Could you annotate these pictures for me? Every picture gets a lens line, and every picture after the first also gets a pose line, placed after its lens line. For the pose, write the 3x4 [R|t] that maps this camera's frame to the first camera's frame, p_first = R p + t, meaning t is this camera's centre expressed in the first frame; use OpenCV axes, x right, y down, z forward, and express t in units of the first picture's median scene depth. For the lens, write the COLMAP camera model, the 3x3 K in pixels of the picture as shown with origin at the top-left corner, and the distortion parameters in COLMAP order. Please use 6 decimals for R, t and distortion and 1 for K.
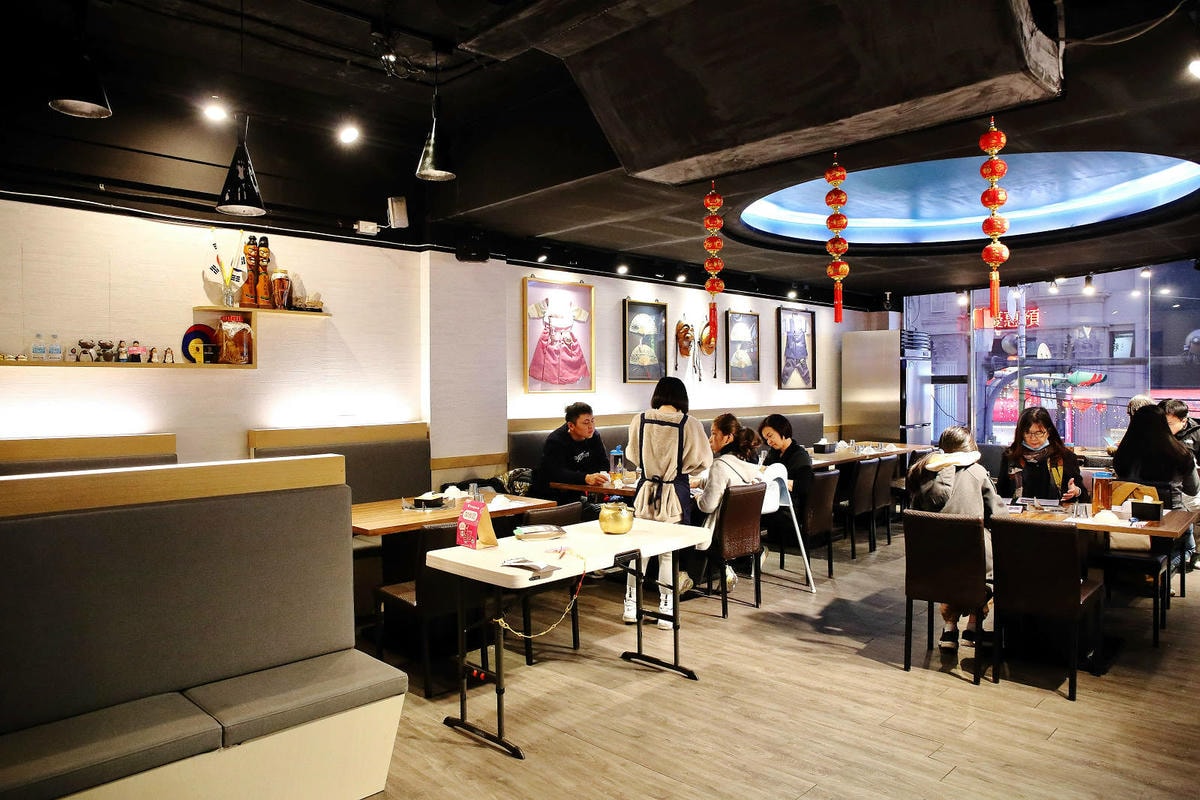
lens RADIAL K [[818.2, 0, 600.2], [0, 818.2, 401.4], [0, 0, 1]] dist [-0.070181, 0.025580]
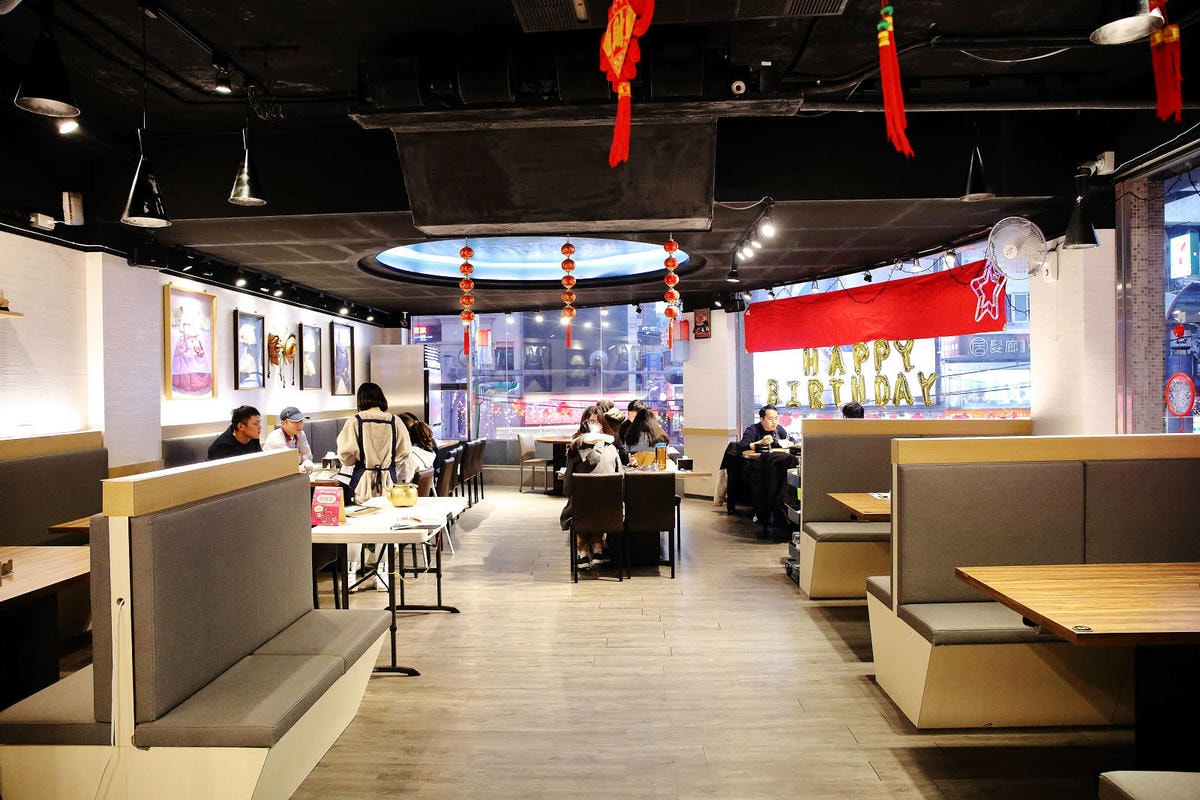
lens RADIAL K [[818.2, 0, 602.2], [0, 818.2, 400.8], [0, 0, 1]] dist [-0.070181, 0.025580]
pose [[0.725210, -0.012263, 0.688419, -0.431694], [0.019954, 0.999796, -0.003211, 0.005134], [-0.688239, 0.016065, 0.725306, -0.087914]]
